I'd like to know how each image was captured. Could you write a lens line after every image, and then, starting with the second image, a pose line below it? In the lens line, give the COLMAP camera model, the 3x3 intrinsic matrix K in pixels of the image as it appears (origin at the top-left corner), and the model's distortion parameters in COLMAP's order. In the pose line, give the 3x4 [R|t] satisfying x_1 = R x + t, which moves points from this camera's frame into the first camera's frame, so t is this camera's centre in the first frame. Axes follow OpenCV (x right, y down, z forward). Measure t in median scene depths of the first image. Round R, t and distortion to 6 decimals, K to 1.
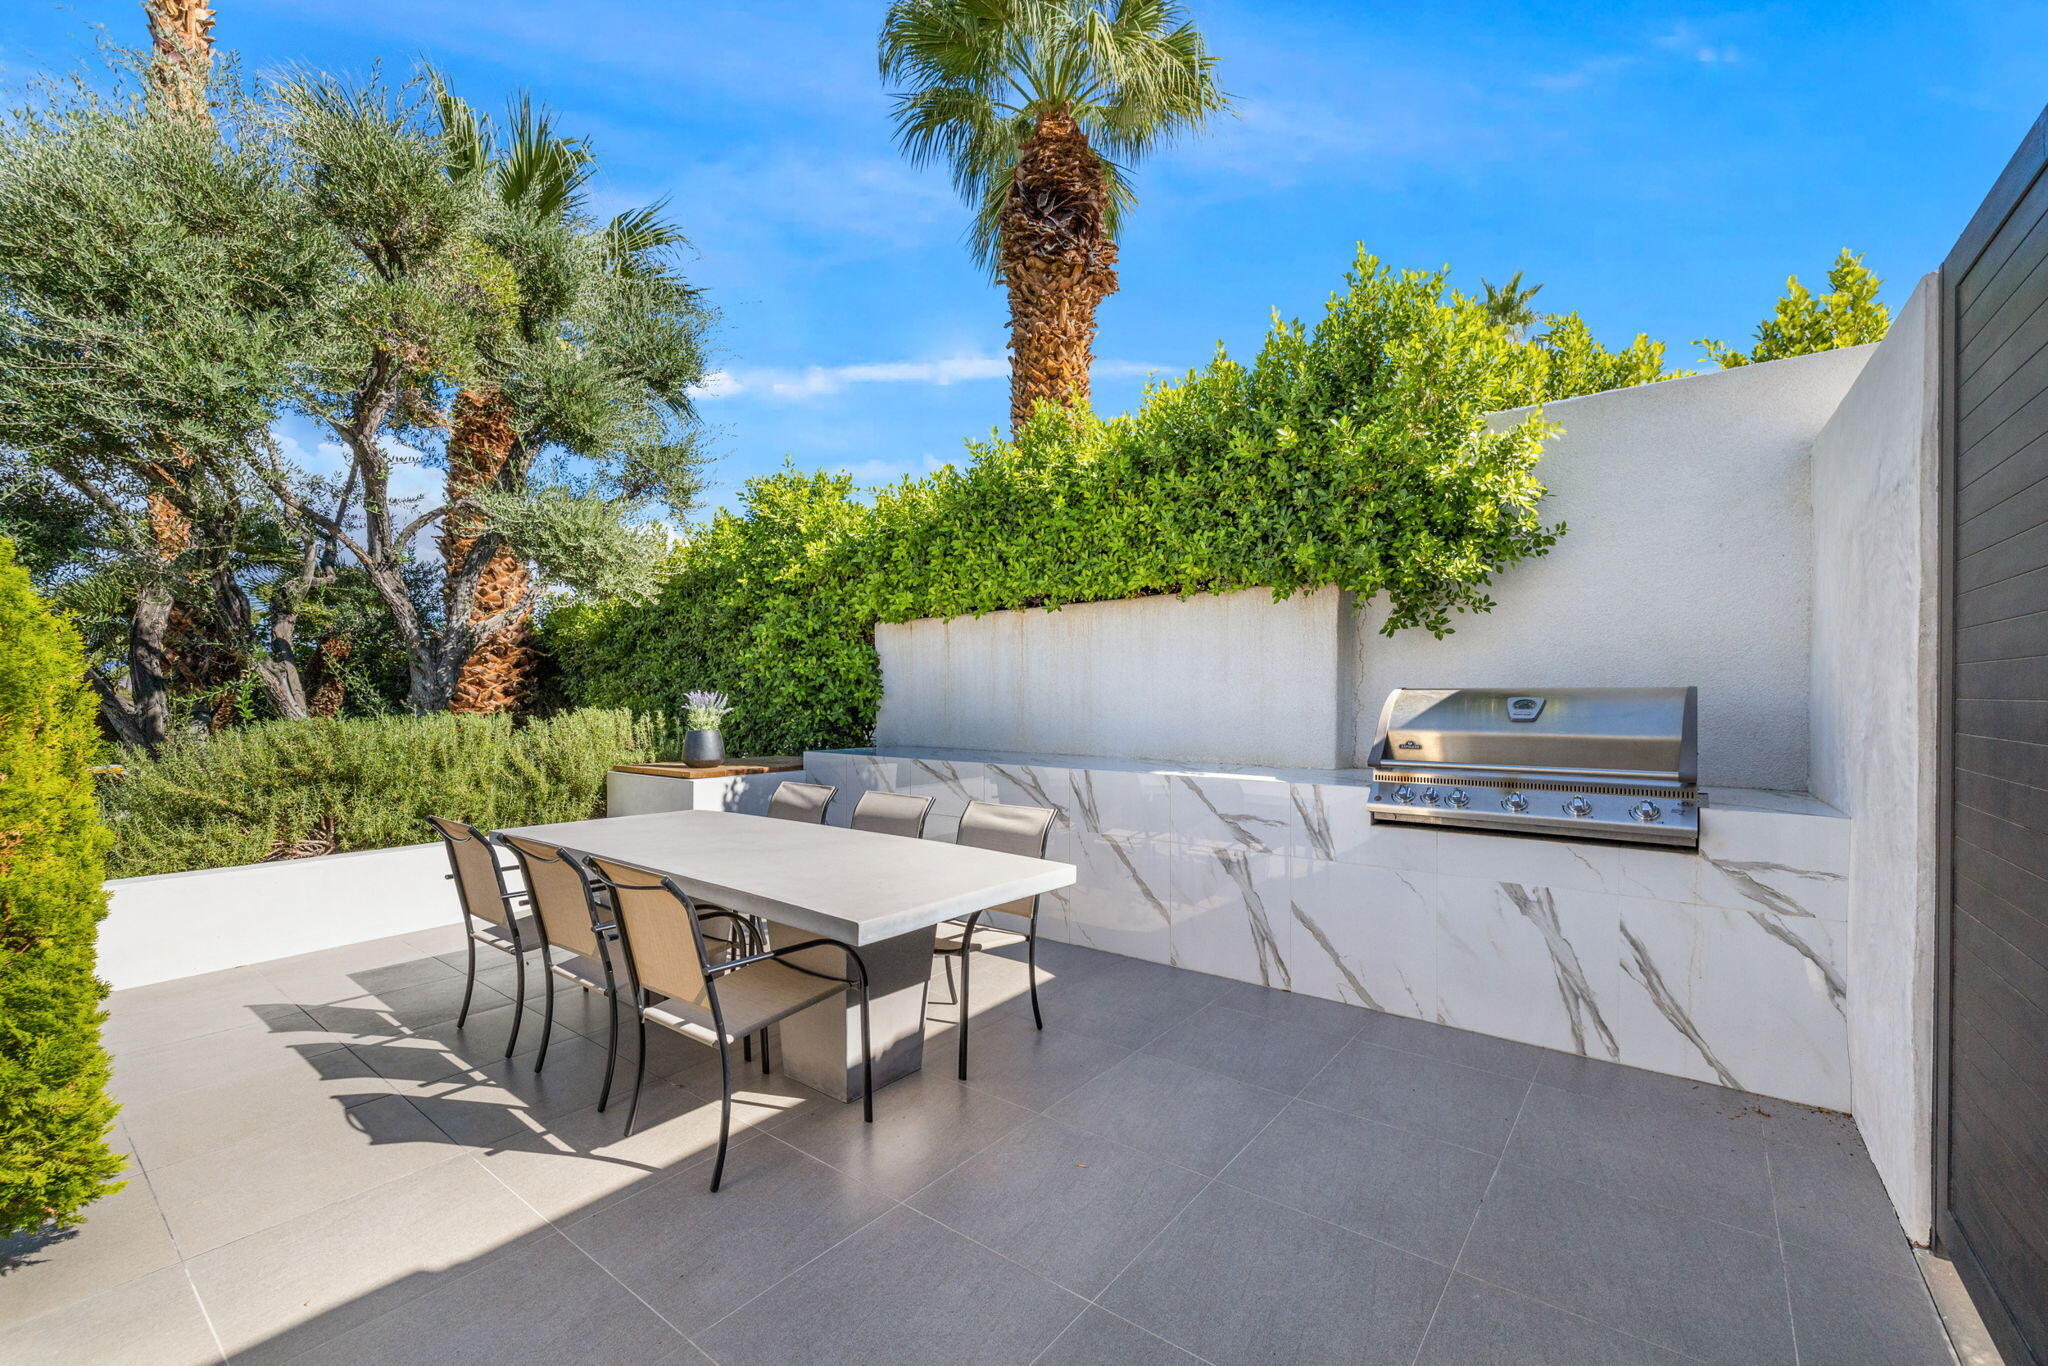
lens RADIAL K [[854.4, 0, 1032.9], [0, 854.4, 693.5], [0, 0, 1]] dist [0.003541, 0.000560]
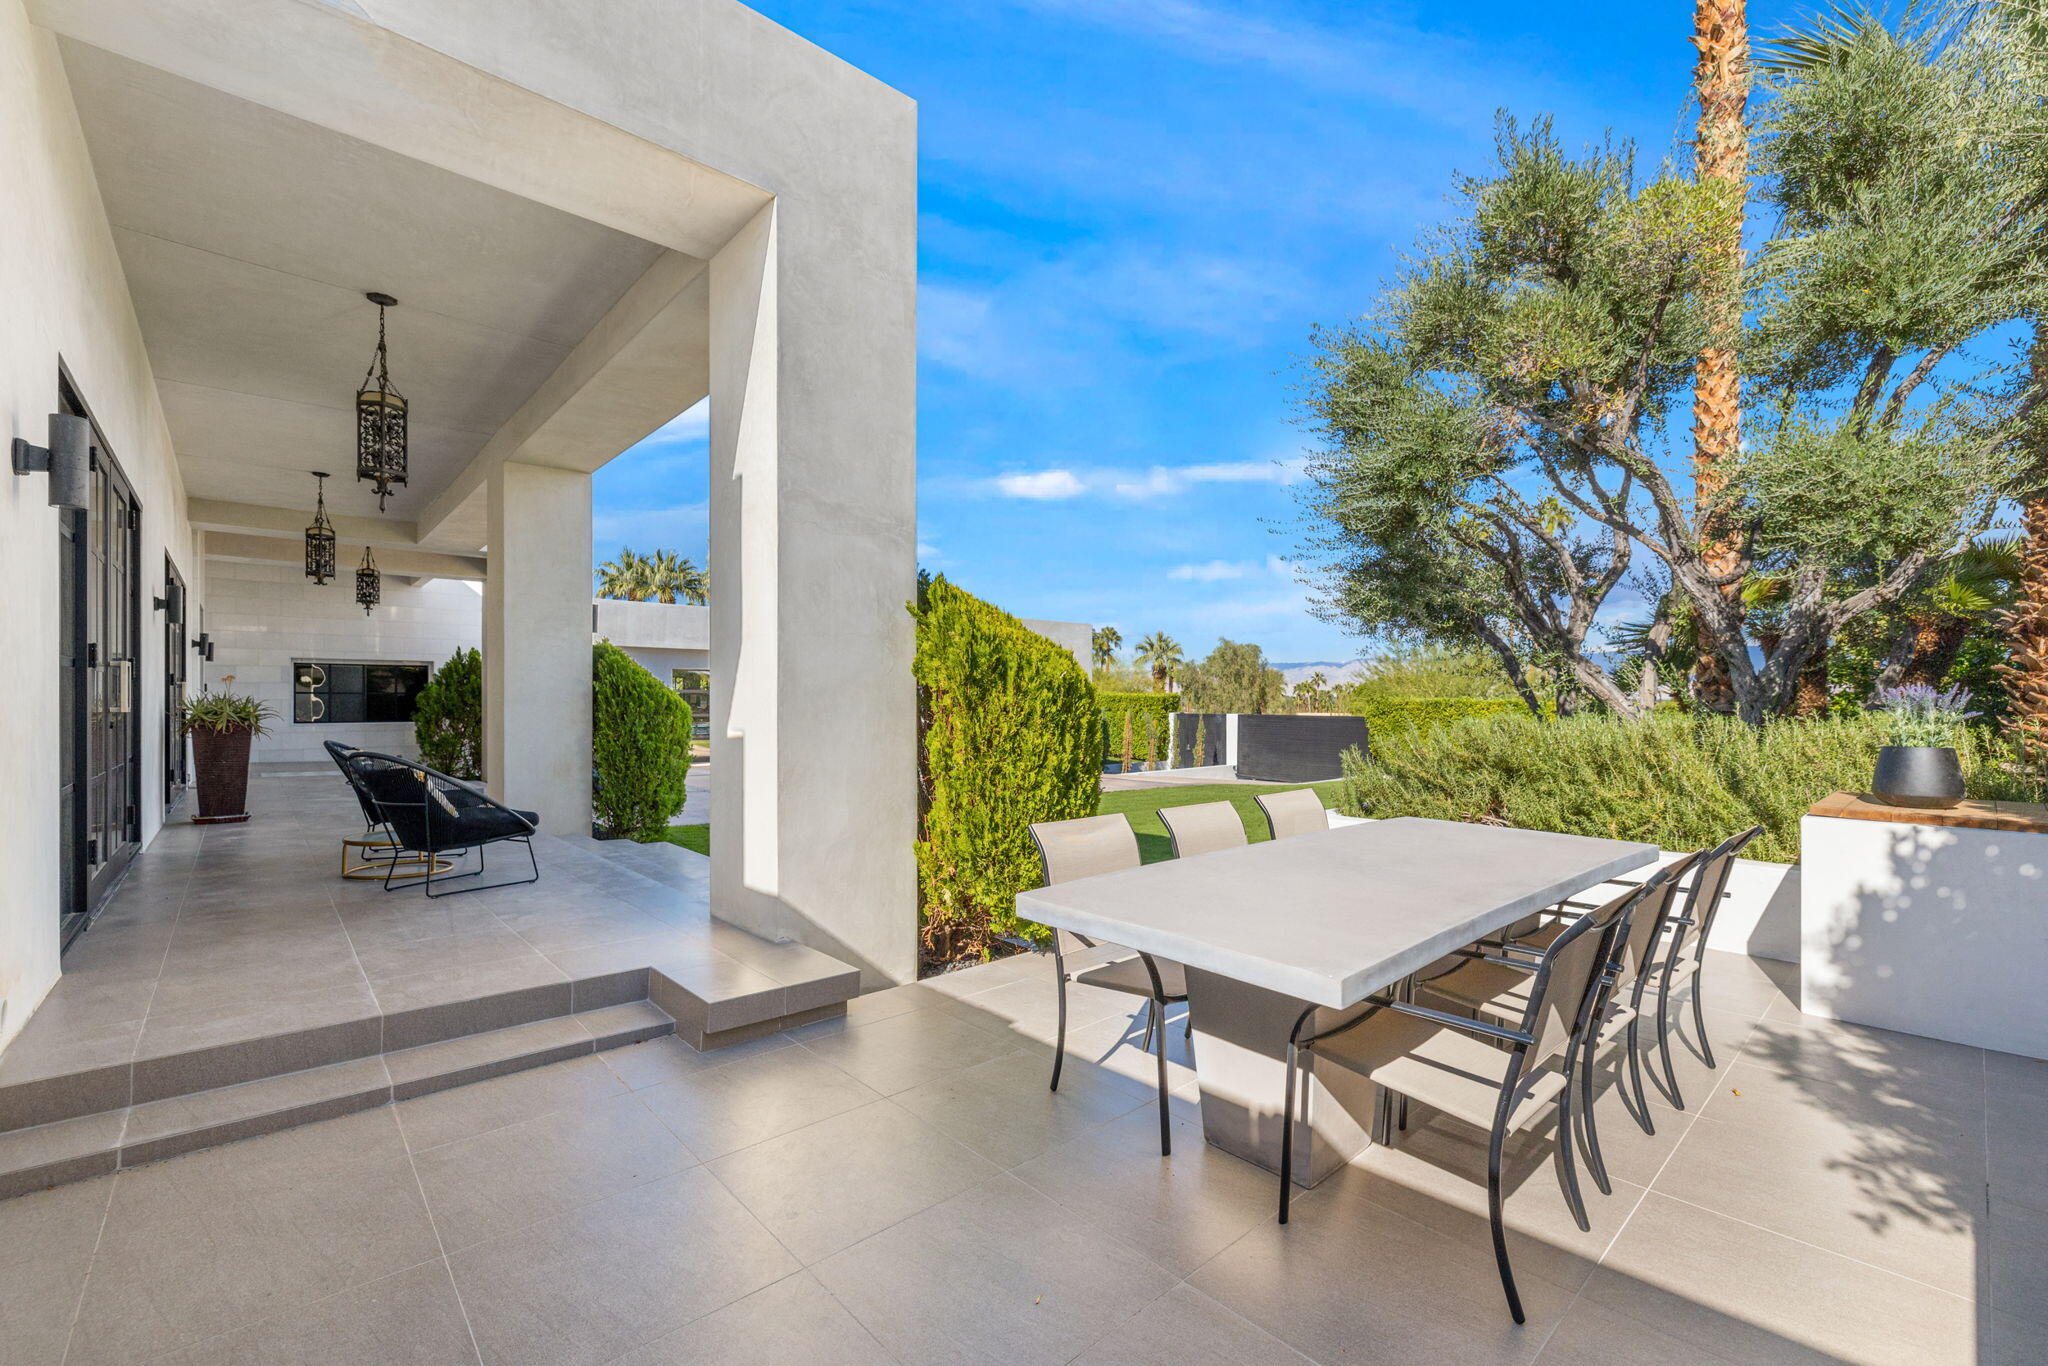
lens RADIAL K [[854.4, 0, 1032.9], [0, 854.4, 693.5], [0, 0, 1]] dist [0.003541, 0.000560]
pose [[-0.175610, -0.002352, -0.984457, 0.404505], [0.002733, 0.999992, -0.002877, 0.005375], [0.984456, -0.003196, -0.175602, 0.554974]]
